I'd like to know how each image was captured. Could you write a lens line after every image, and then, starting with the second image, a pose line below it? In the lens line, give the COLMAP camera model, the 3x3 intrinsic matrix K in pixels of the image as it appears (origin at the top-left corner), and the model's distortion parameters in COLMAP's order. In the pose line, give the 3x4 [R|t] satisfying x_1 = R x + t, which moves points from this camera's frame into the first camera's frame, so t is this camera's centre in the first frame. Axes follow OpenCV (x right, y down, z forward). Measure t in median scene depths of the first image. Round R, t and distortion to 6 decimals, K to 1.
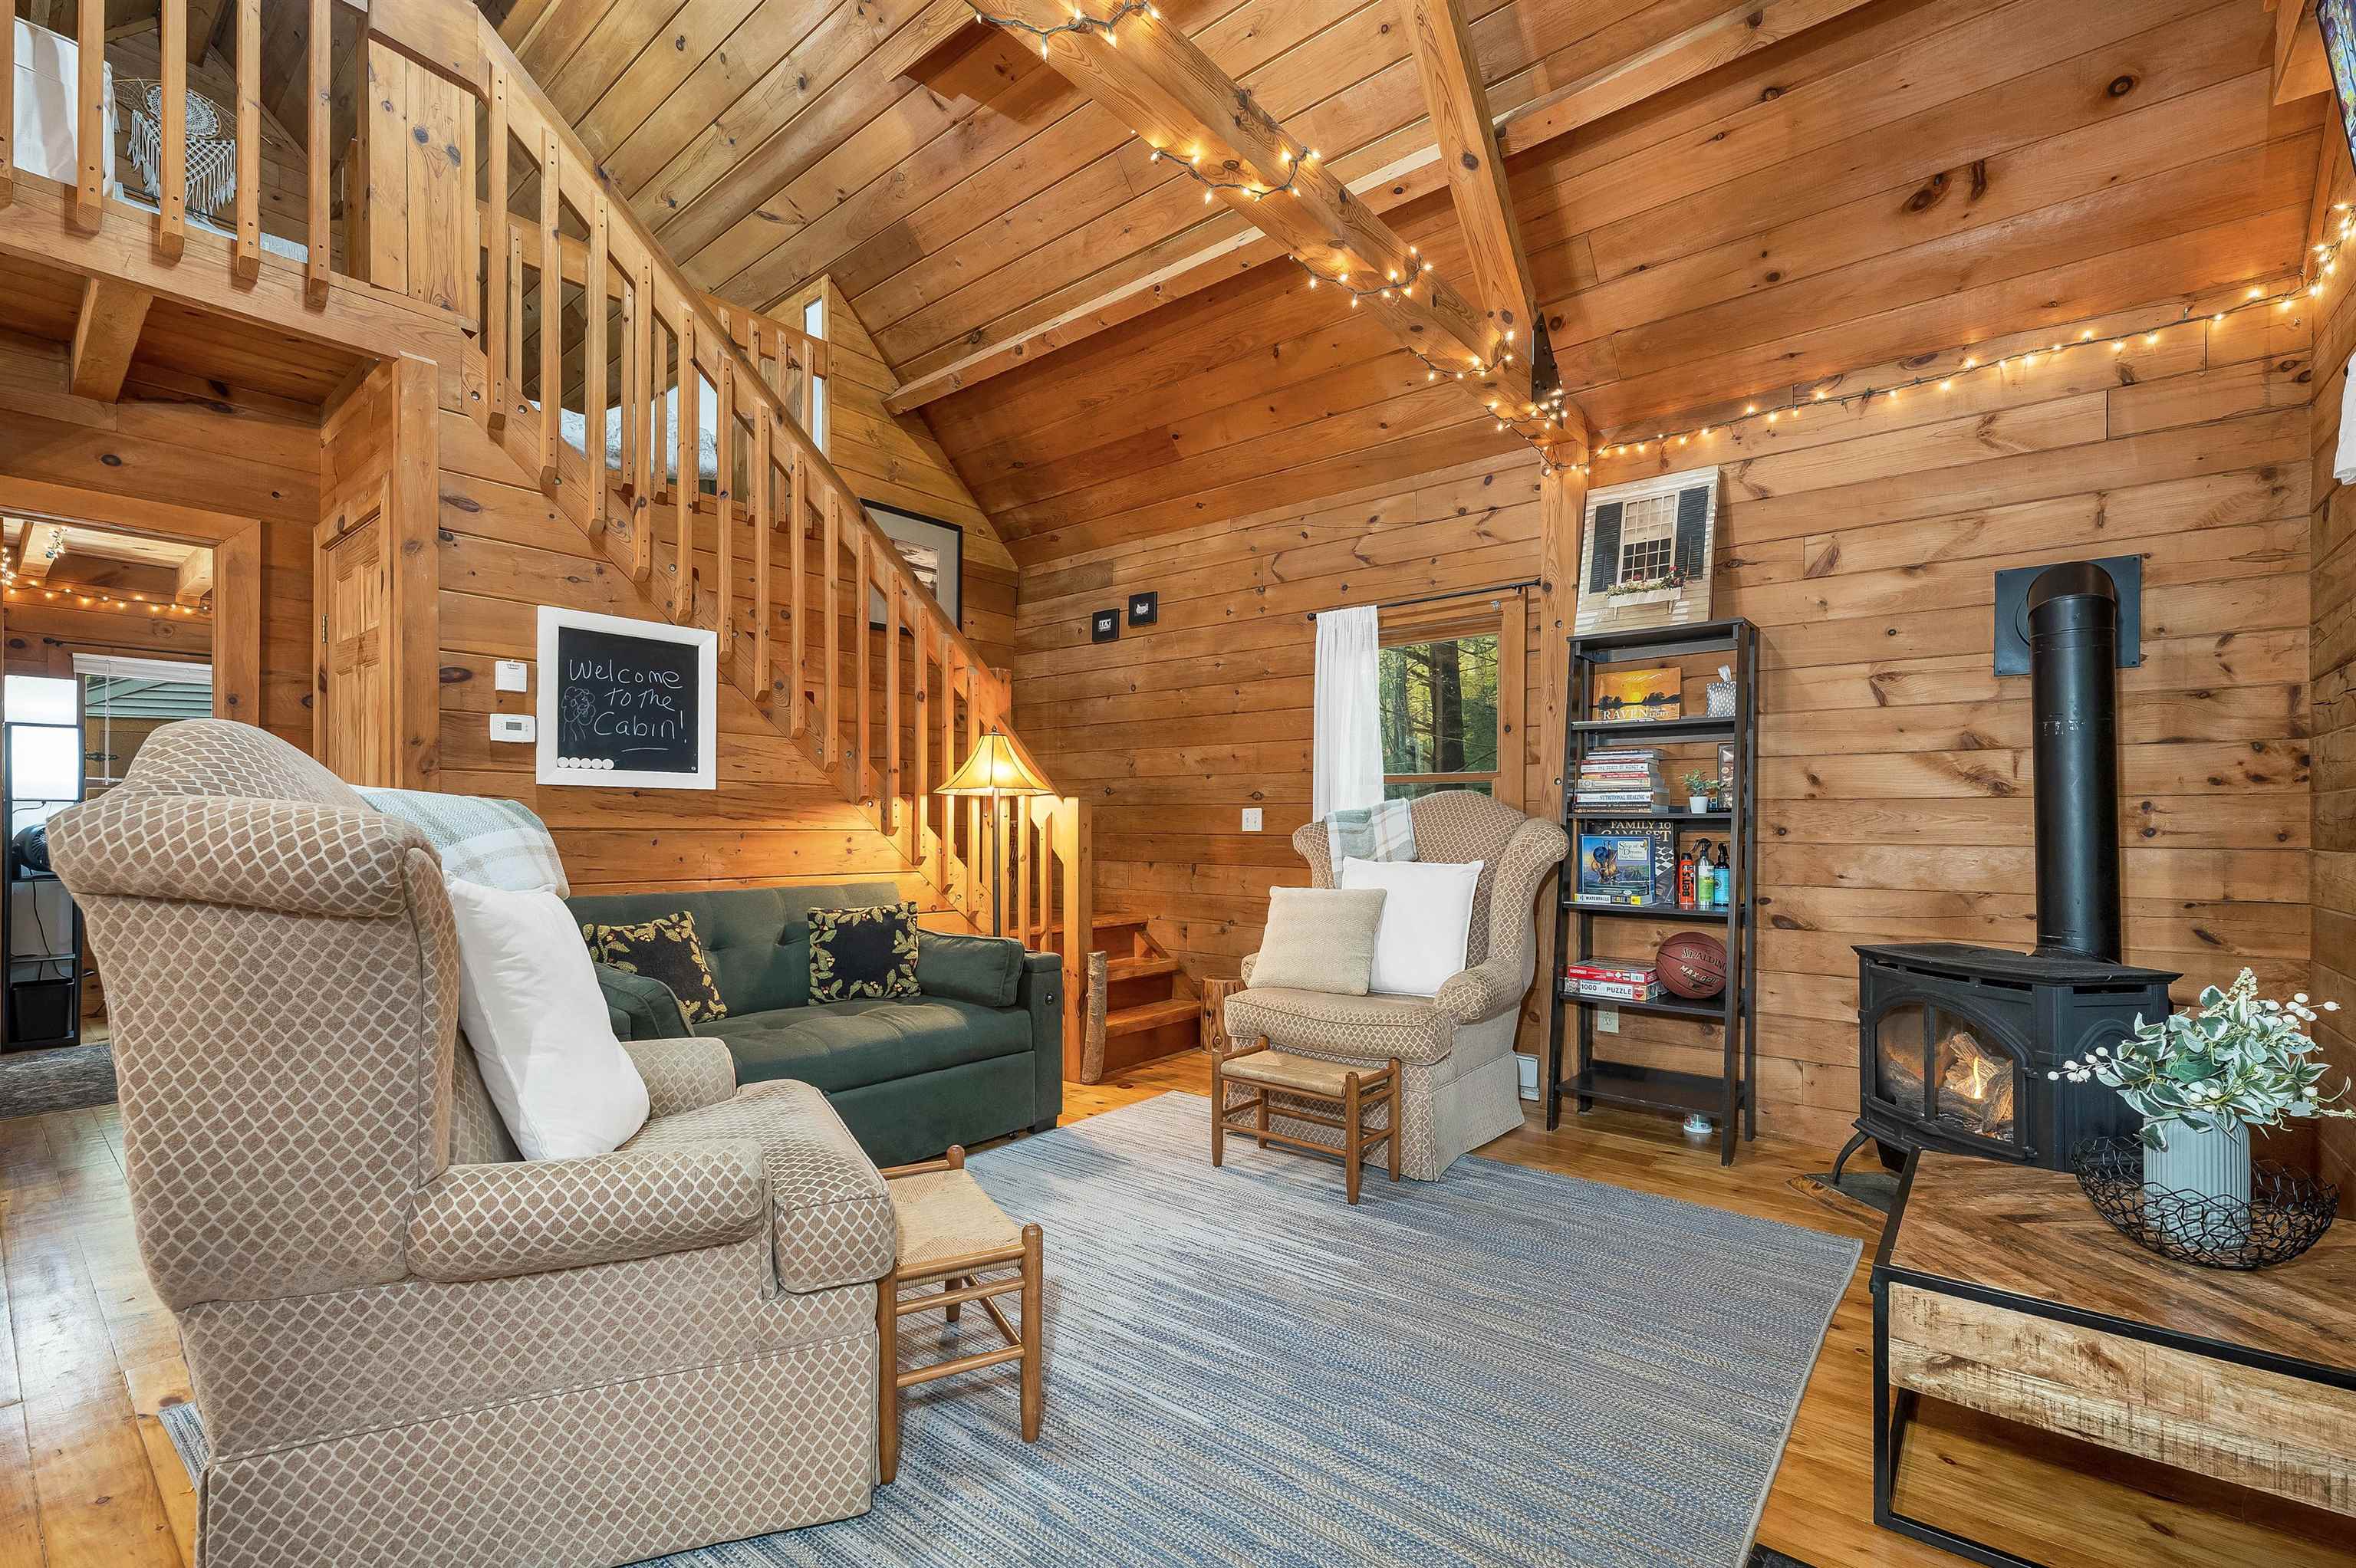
lens RADIAL K [[1019.7, 0, 1169.1], [0, 1019.7, 822.5], [0, 0, 1]] dist [0.001006, -0.000031]
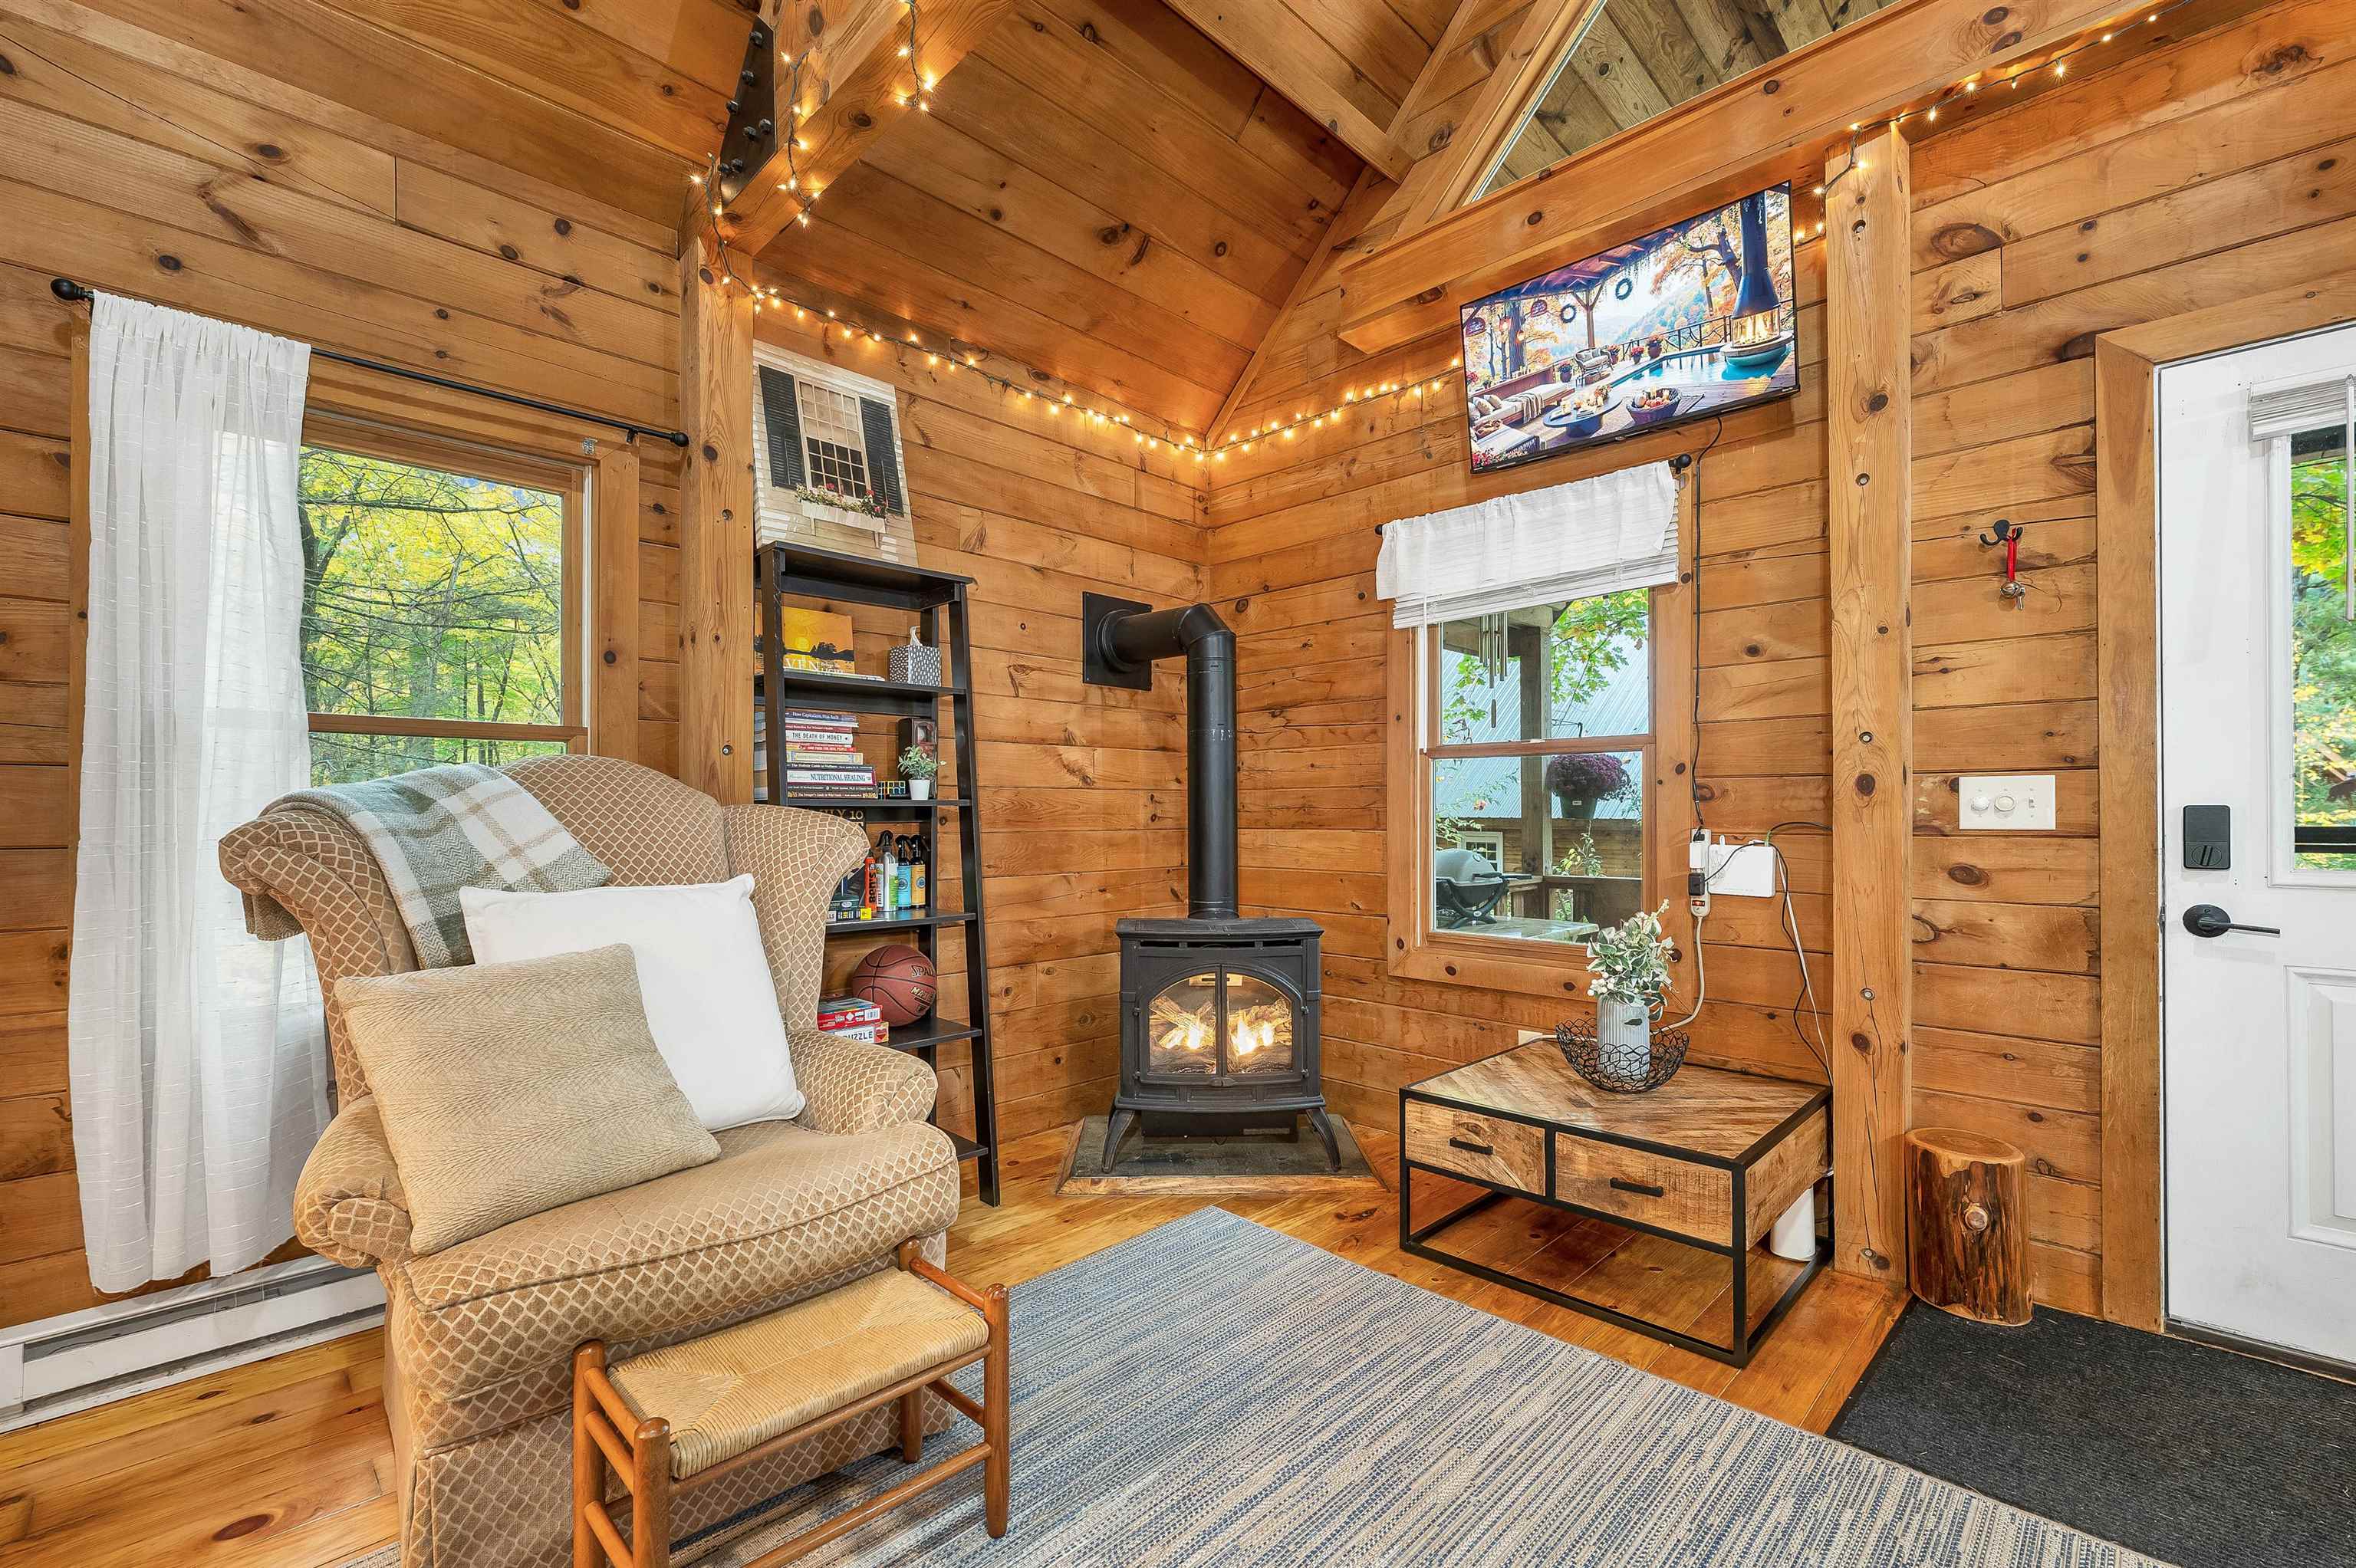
lens RADIAL K [[1004.1, 0, 1171.4], [0, 1004.1, 811.5], [0, 0, 1]] dist [0.001455, 0.000240]
pose [[0.094404, -0.002358, 0.995531, -0.259357], [0.000817, 0.999997, 0.002292, -0.001358], [-0.995534, 0.000597, 0.094406, 0.678740]]
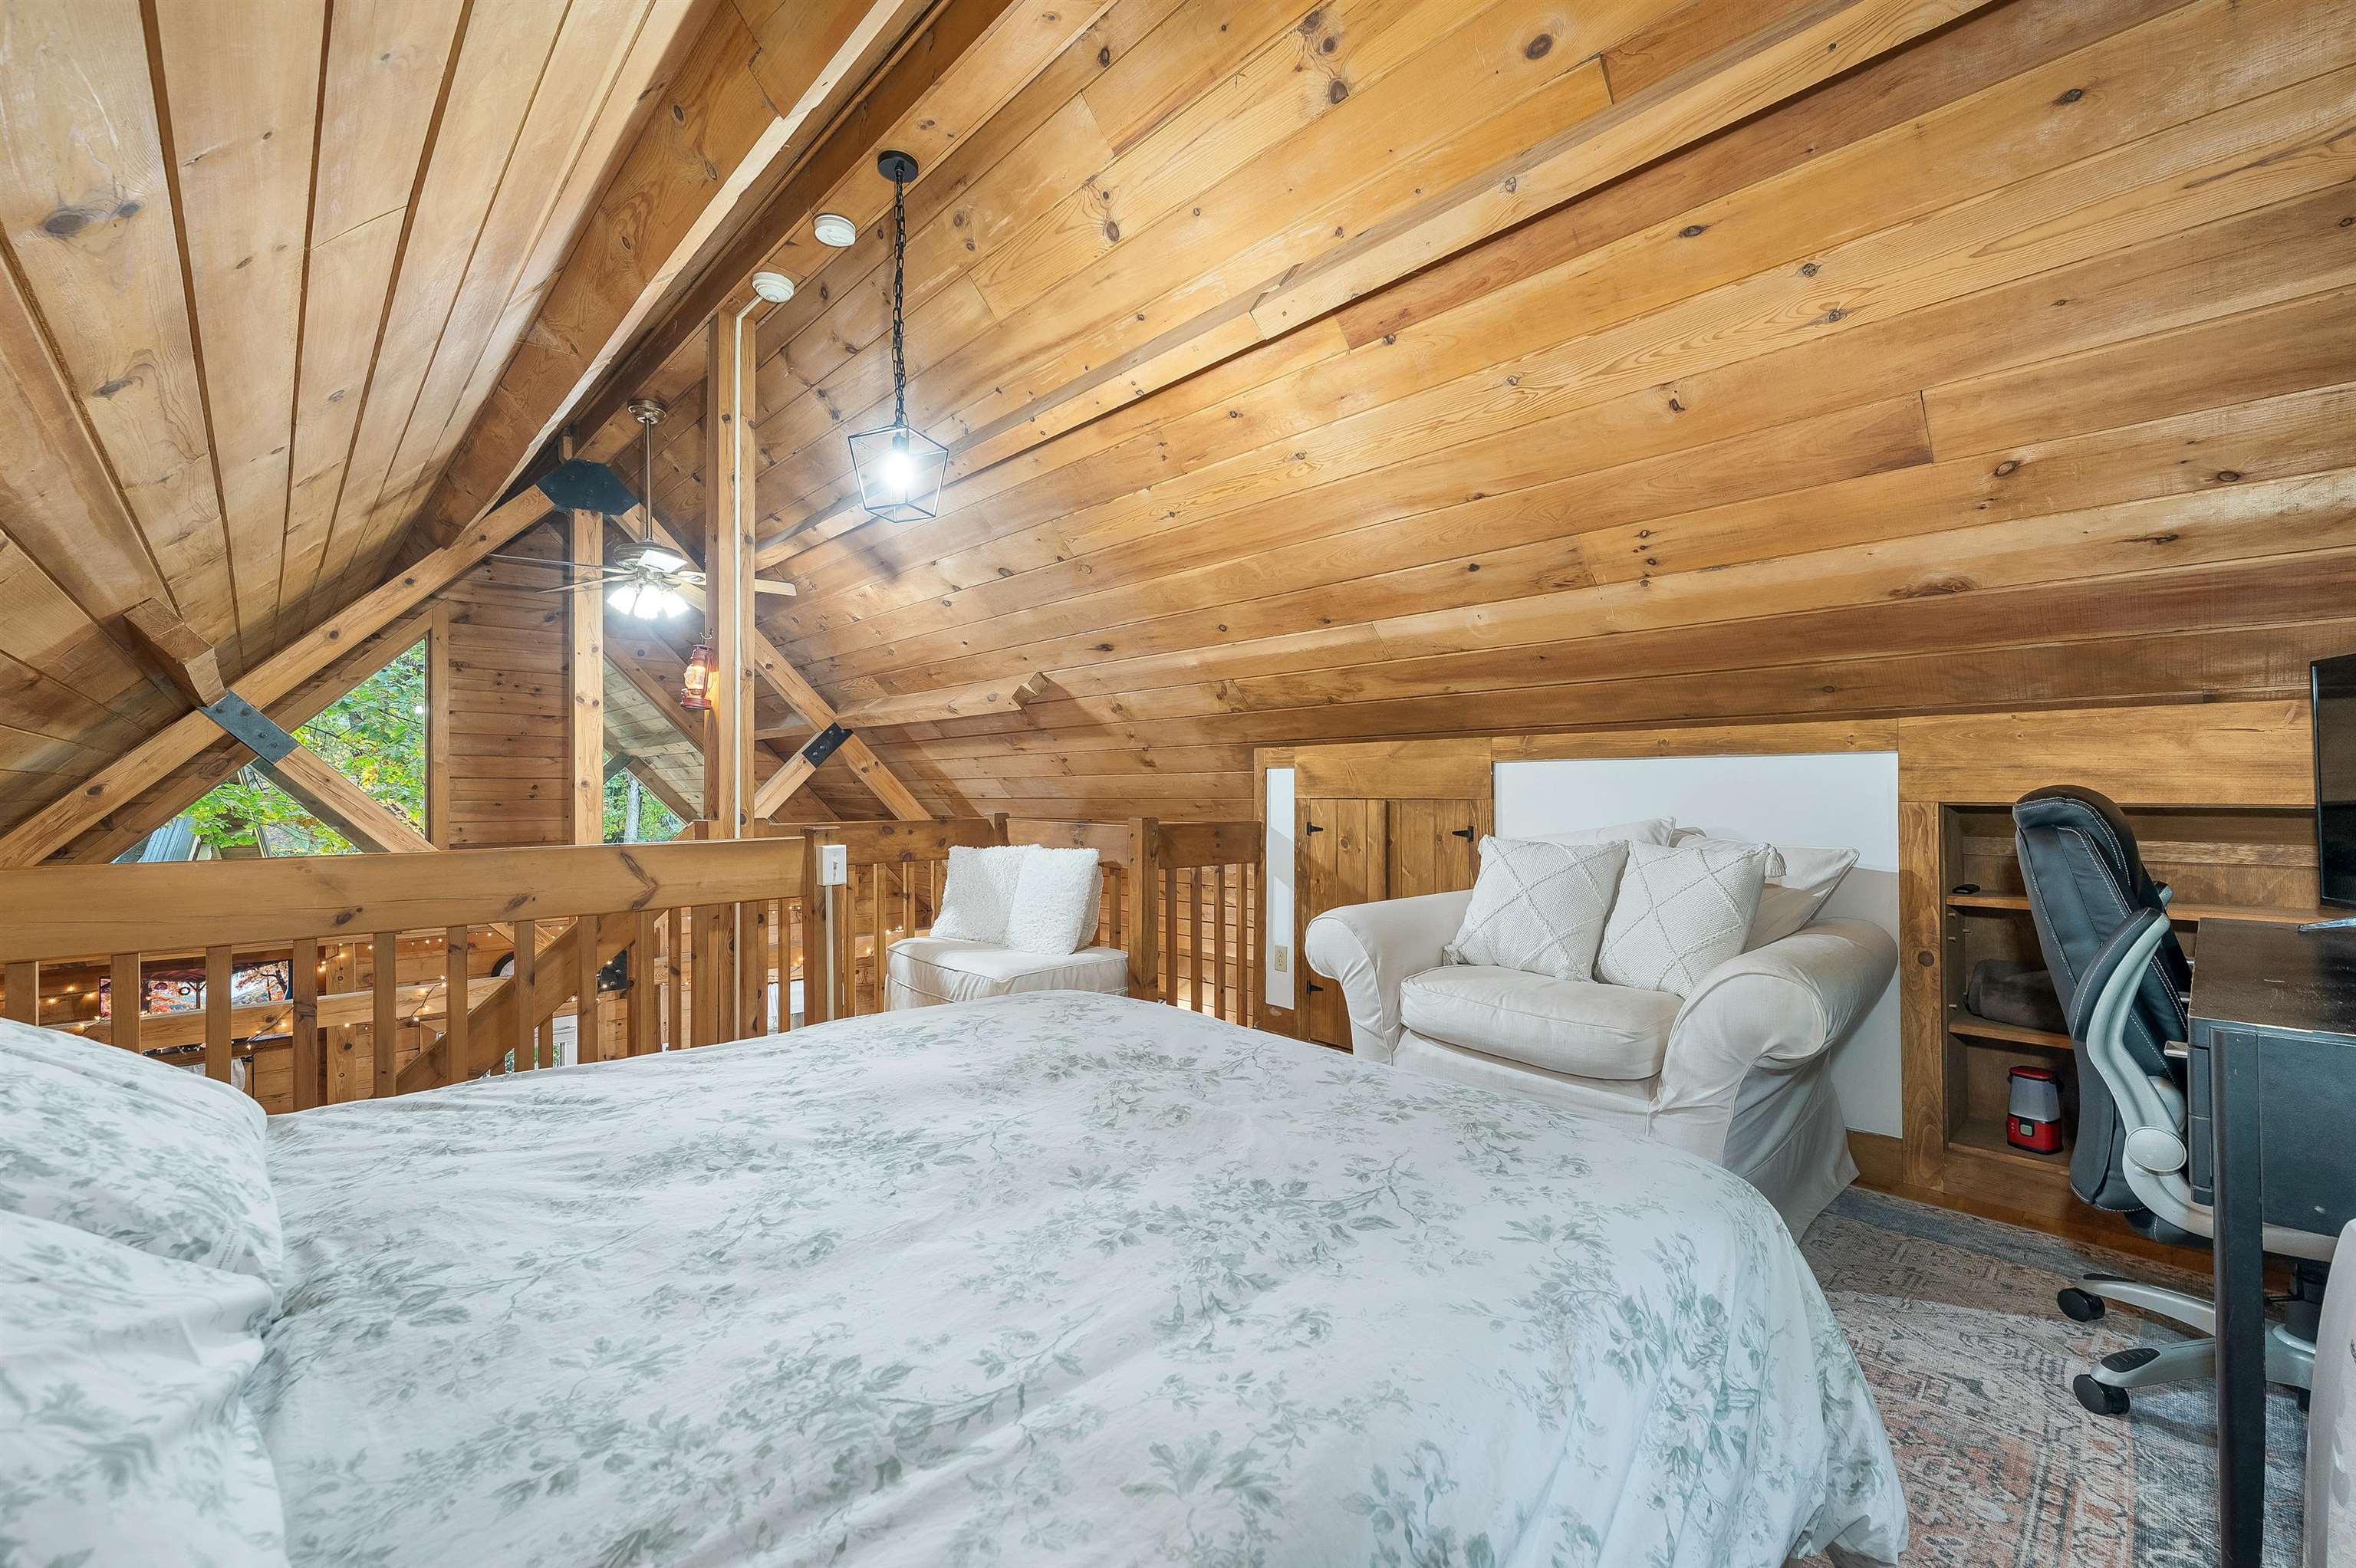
lens RADIAL K [[991.4, 0, 1178.0], [0, 991.4, 784.0], [0, 0, 1]] dist [0.003689, 0.000552]
pose [[-0.991293, -0.001070, 0.131673, -1.191592], [-0.001311, 0.999998, -0.001750, -0.699126], [-0.131671, -0.001907, -0.991292, 1.773187]]
